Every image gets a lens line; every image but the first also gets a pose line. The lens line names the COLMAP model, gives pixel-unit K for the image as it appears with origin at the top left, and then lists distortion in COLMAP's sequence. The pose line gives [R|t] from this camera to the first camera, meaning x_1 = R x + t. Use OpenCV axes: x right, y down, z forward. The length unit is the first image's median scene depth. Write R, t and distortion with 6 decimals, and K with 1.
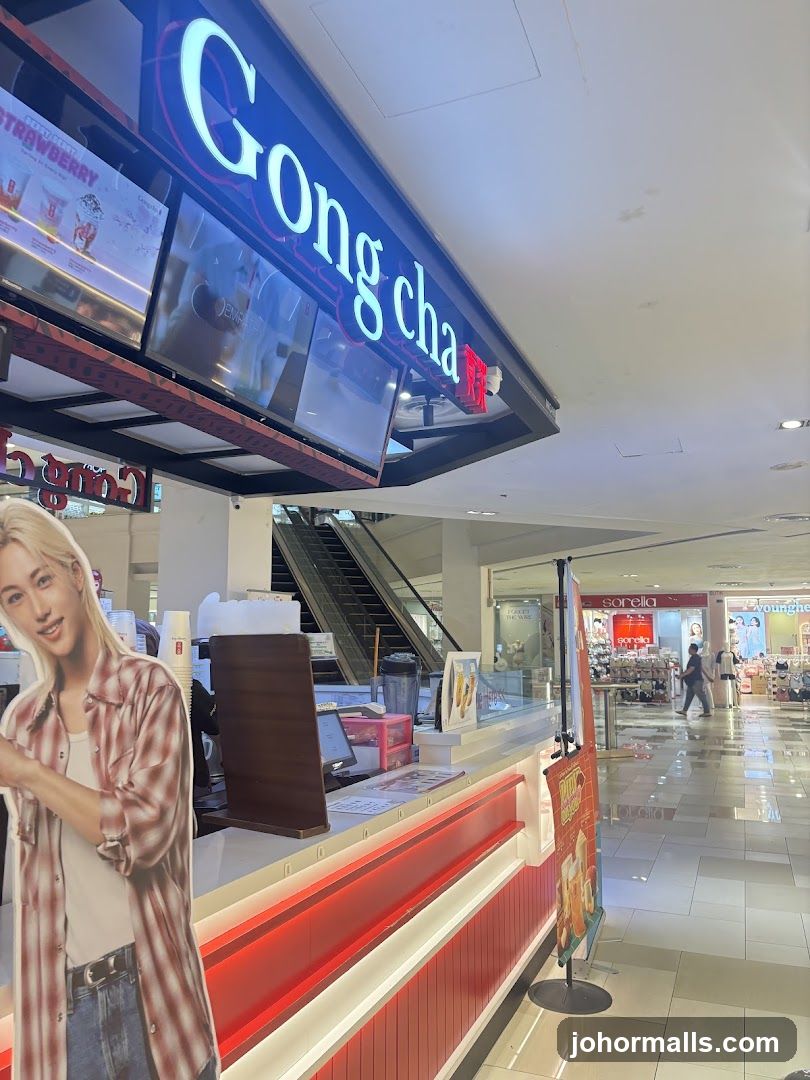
lens RADIAL K [[825.2, 0, 404.5], [0, 825.2, 540.8], [0, 0, 1]] dist [-0.008321, -0.010421]
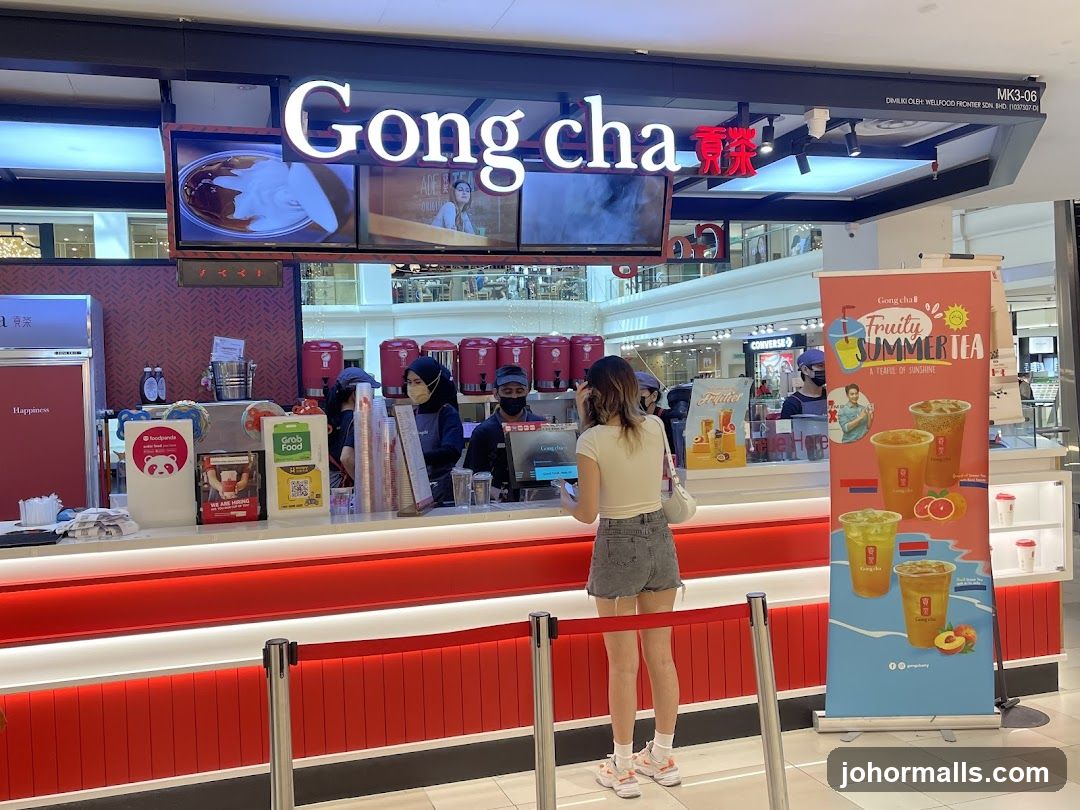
lens RADIAL K [[1040.4, 0, 540.0], [0, 1040.4, 405.2], [0, 0, 1]] dist [0.019066, 0.000000]
pose [[0.648291, -0.018045, -0.761179, 0.555112], [0.141227, 0.985221, 0.096926, -0.018055], [0.748180, -0.170335, 0.641259, -0.074306]]
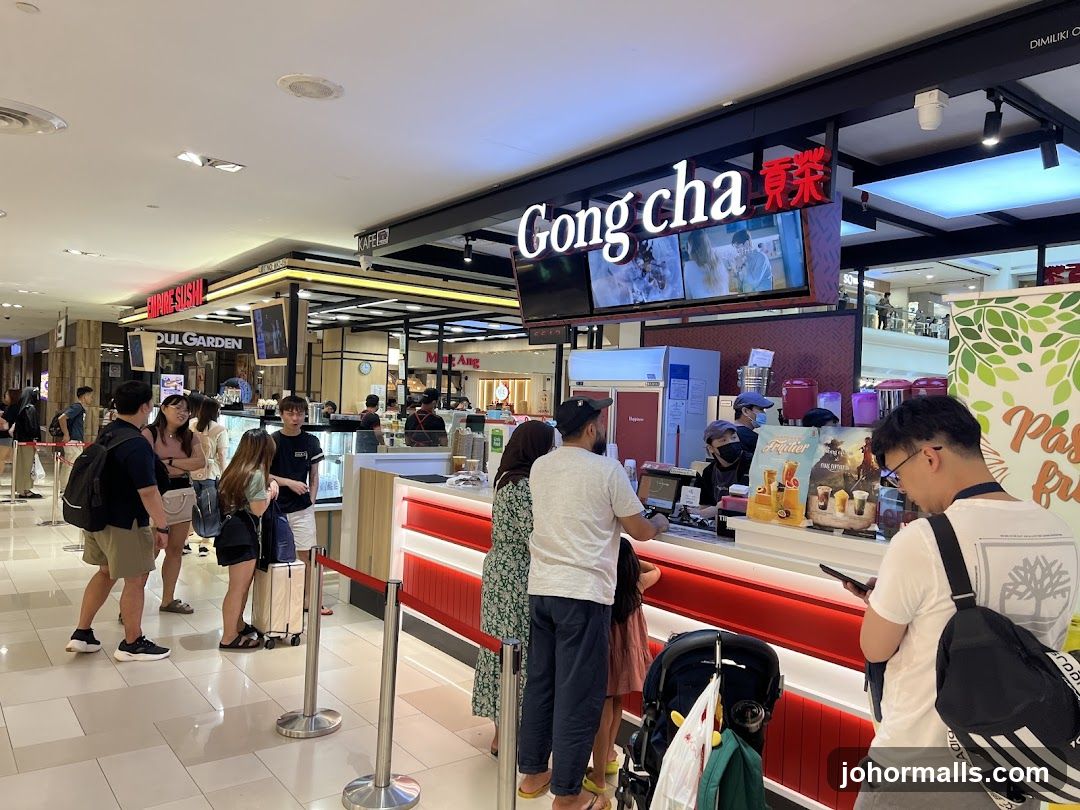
lens RADIAL K [[825.2, 0, 540.7], [0, 825.2, 404.1], [0, 0, 1]] dist [-0.008321, -0.010421]
pose [[-0.505182, -0.028299, -0.862549, 0.627262], [0.079797, 0.993649, -0.079336, 0.074666], [0.859316, -0.108908, -0.499715, 0.690506]]
